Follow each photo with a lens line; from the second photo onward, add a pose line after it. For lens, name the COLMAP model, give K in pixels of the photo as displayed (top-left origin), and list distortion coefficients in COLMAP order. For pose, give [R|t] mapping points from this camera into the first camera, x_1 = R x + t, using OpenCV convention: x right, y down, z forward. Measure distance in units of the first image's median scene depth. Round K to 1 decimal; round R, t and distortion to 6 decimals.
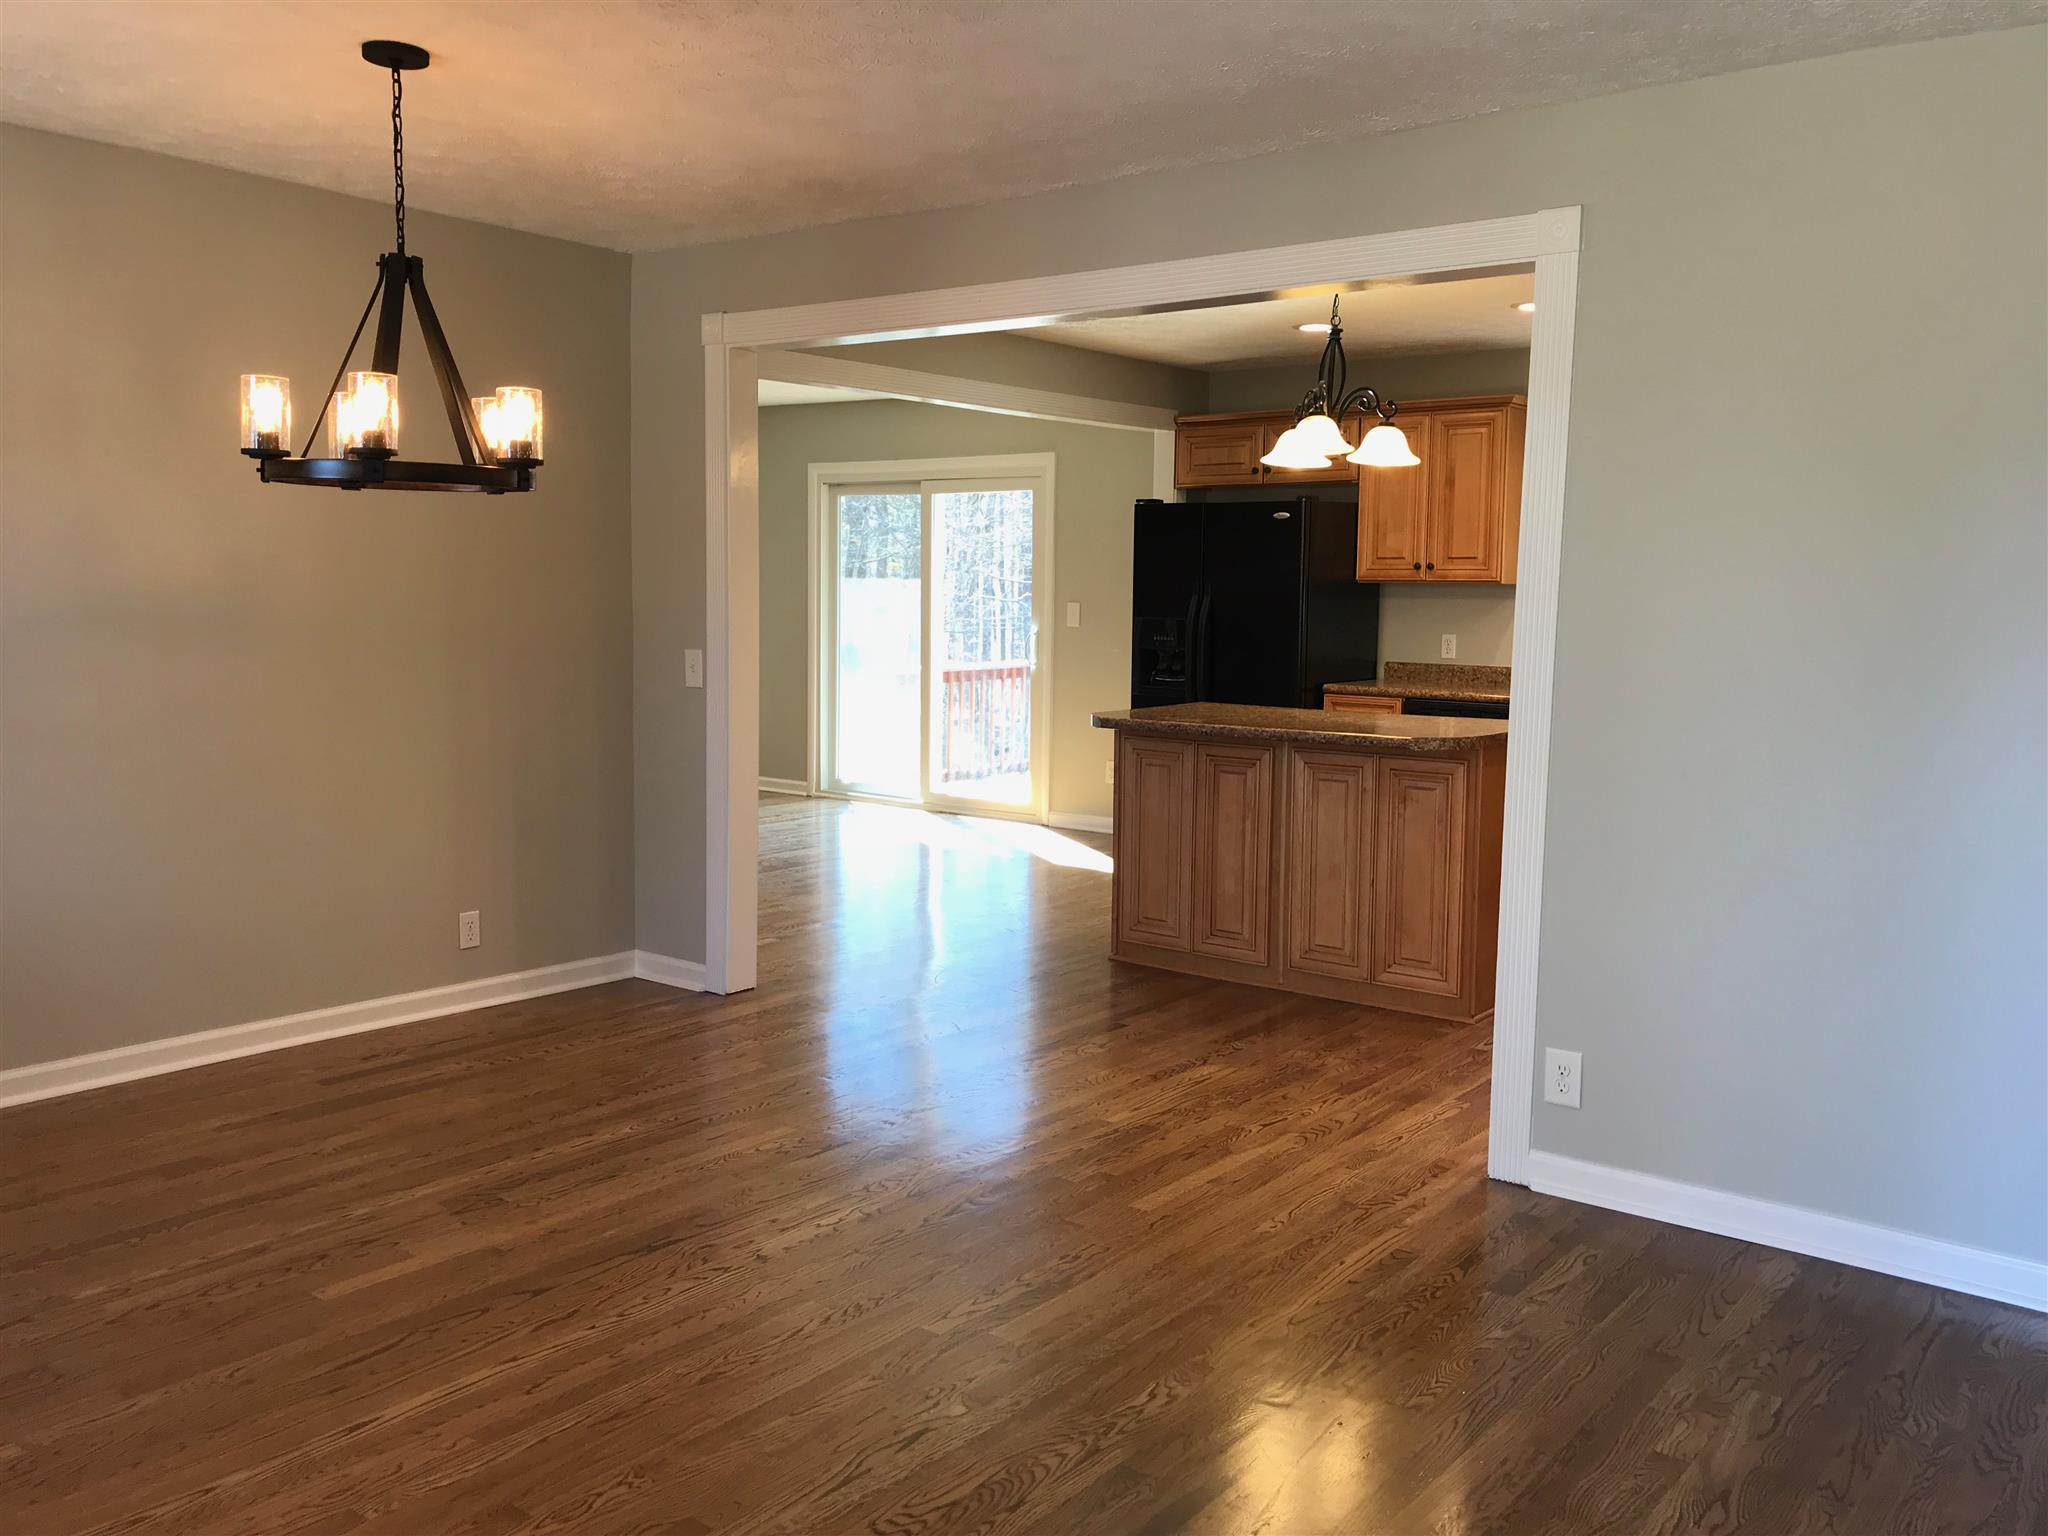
lens RADIAL K [[1693.4, 0, 1013.3], [0, 1693.4, 769.8], [0, 0, 1]] dist [0.016011, -0.012835]
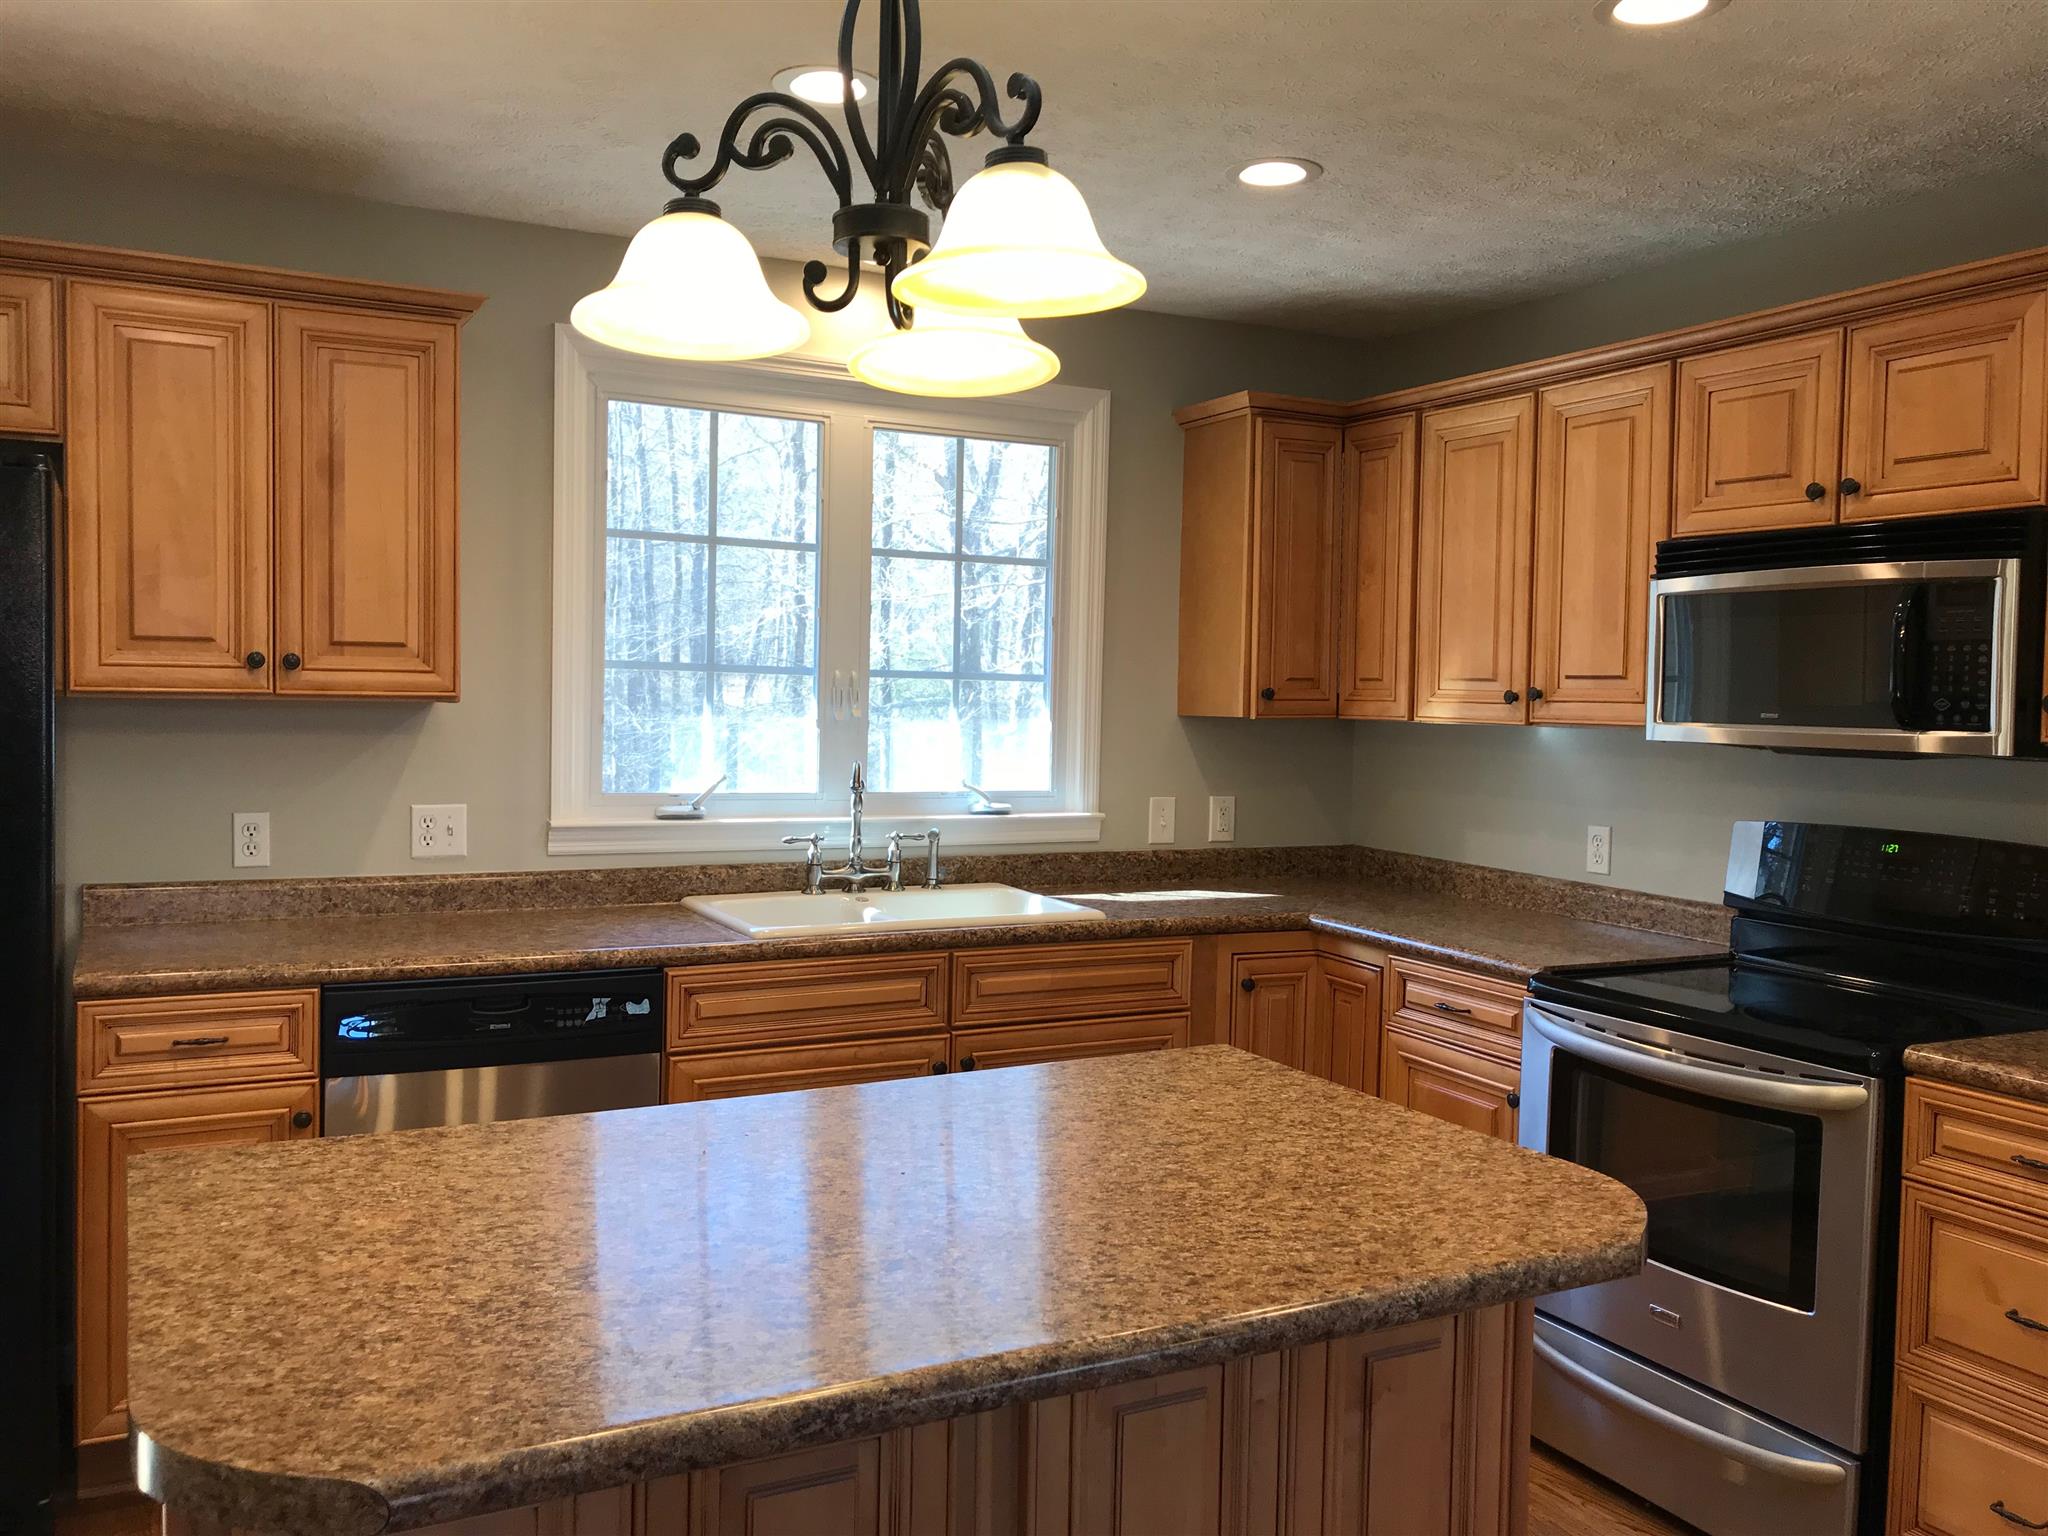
lens RADIAL K [[1693.4, 0, 1013.3], [0, 1693.4, 769.8], [0, 0, 1]] dist [0.016011, -0.012835]
pose [[0.409724, -0.048257, 0.910932, -0.136788], [0.085744, 0.996216, 0.014208, -0.169262], [-0.908171, 0.072286, 0.412311, 1.342316]]
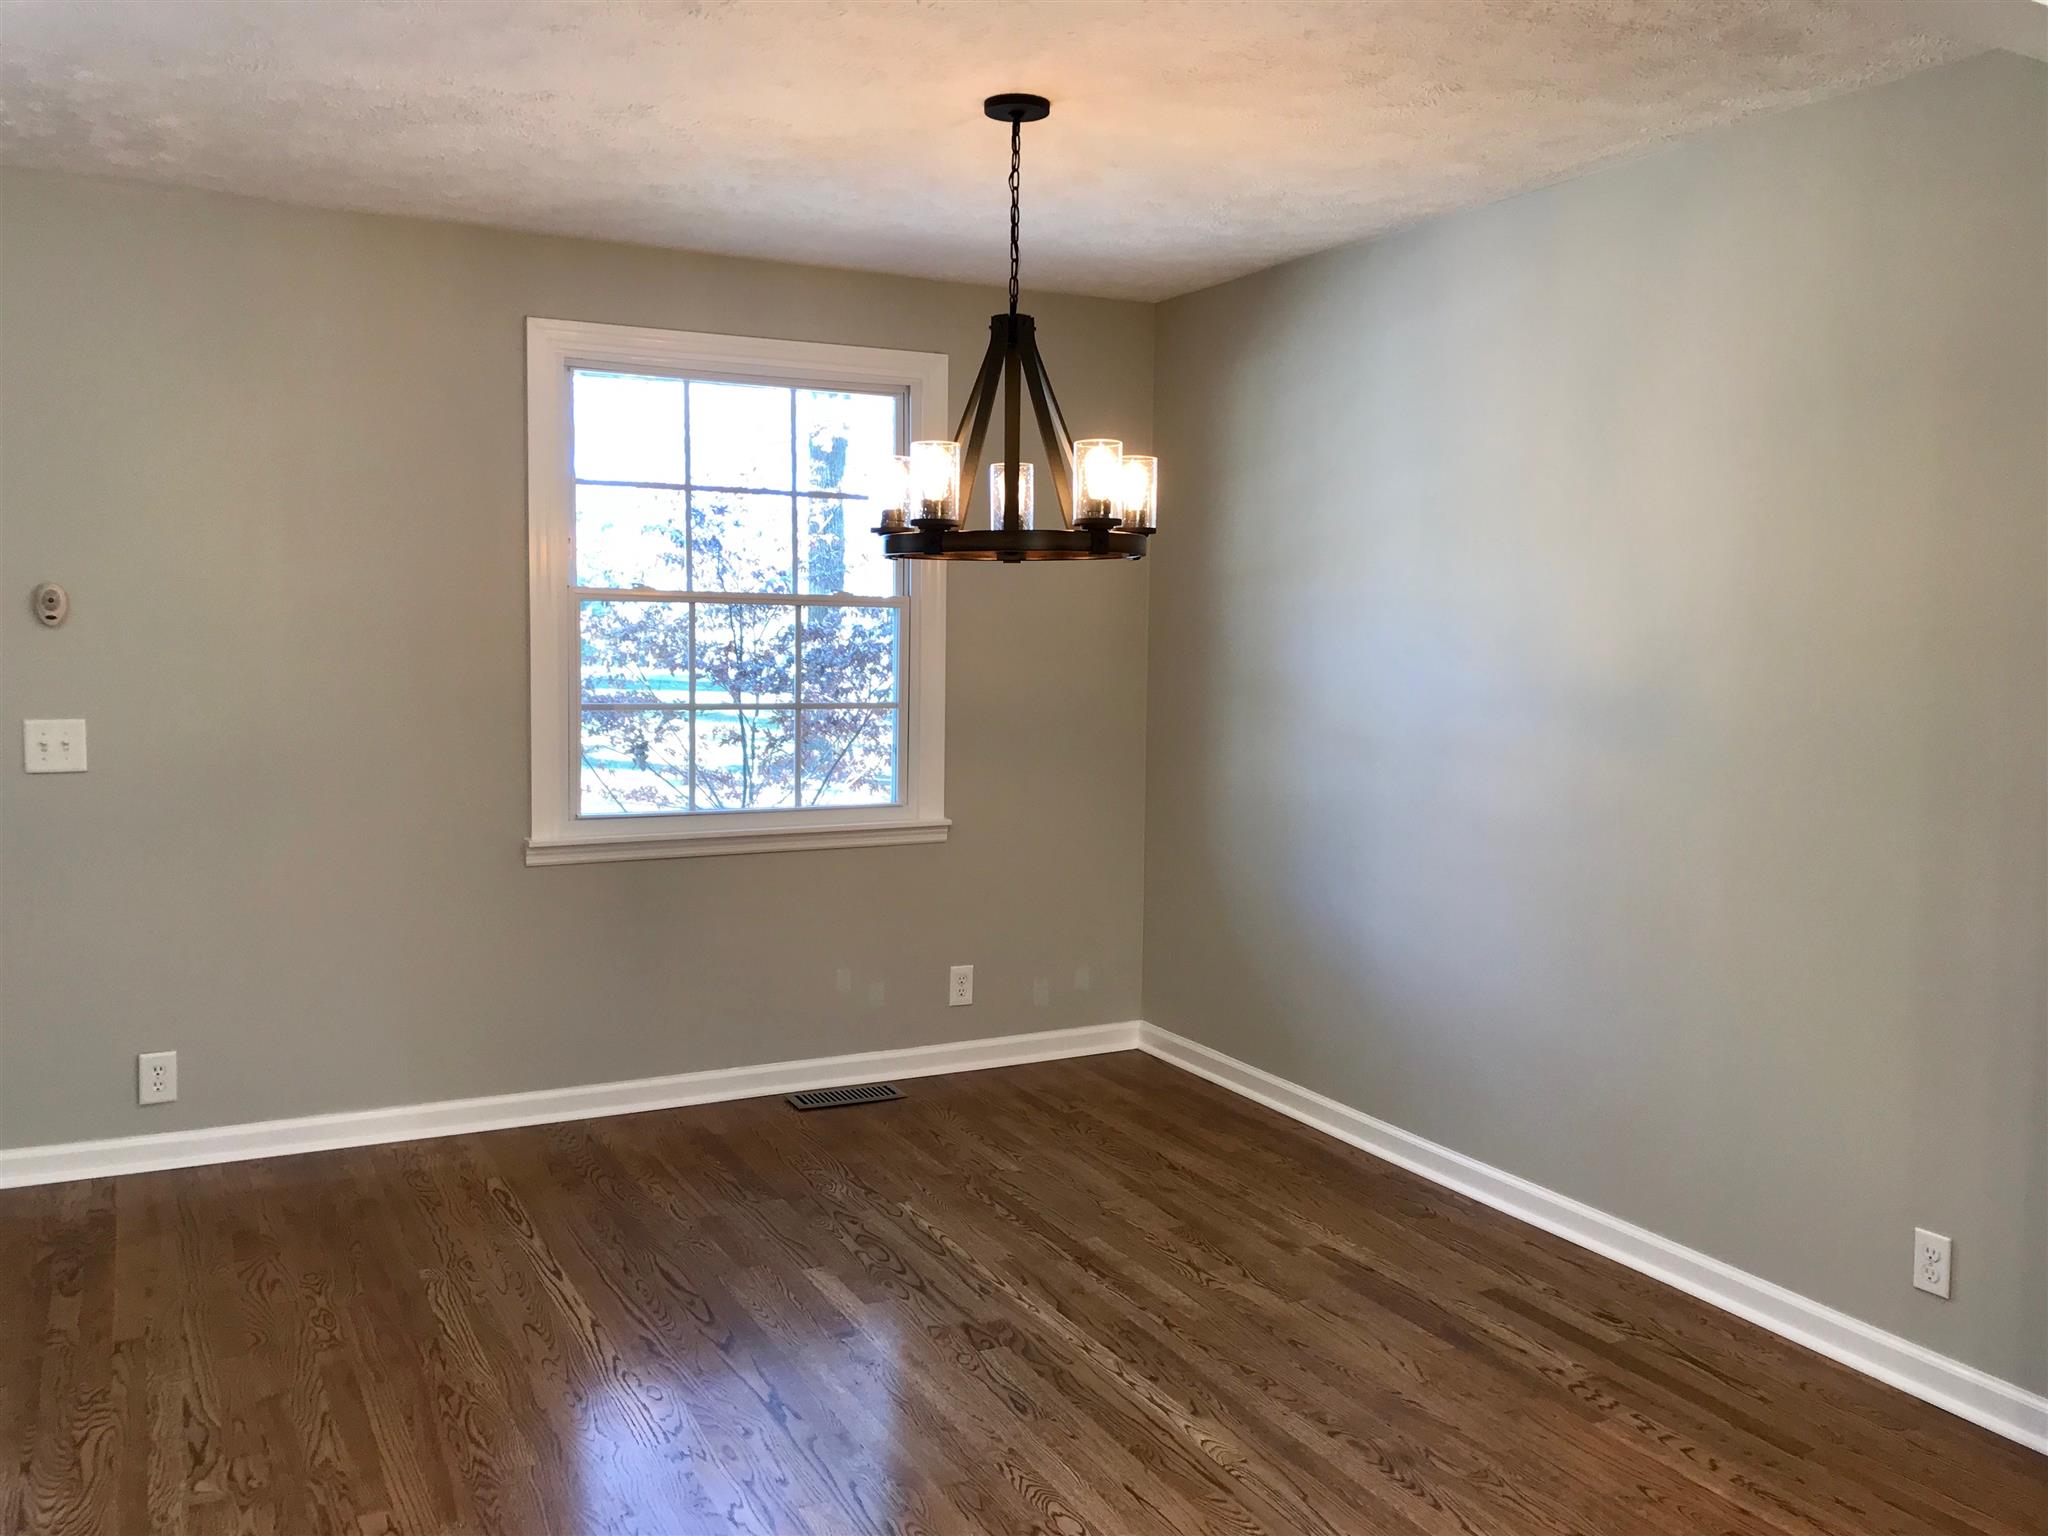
lens RADIAL K [[1693.4, 0, 1013.3], [0, 1693.4, 769.8], [0, 0, 1]] dist [0.016011, -0.012835]
pose [[-0.417406, 0.057032, -0.906929, 0.483449], [-0.117773, 0.986216, 0.116222, -0.150589], [0.901056, 0.155323, -0.404935, 1.327100]]
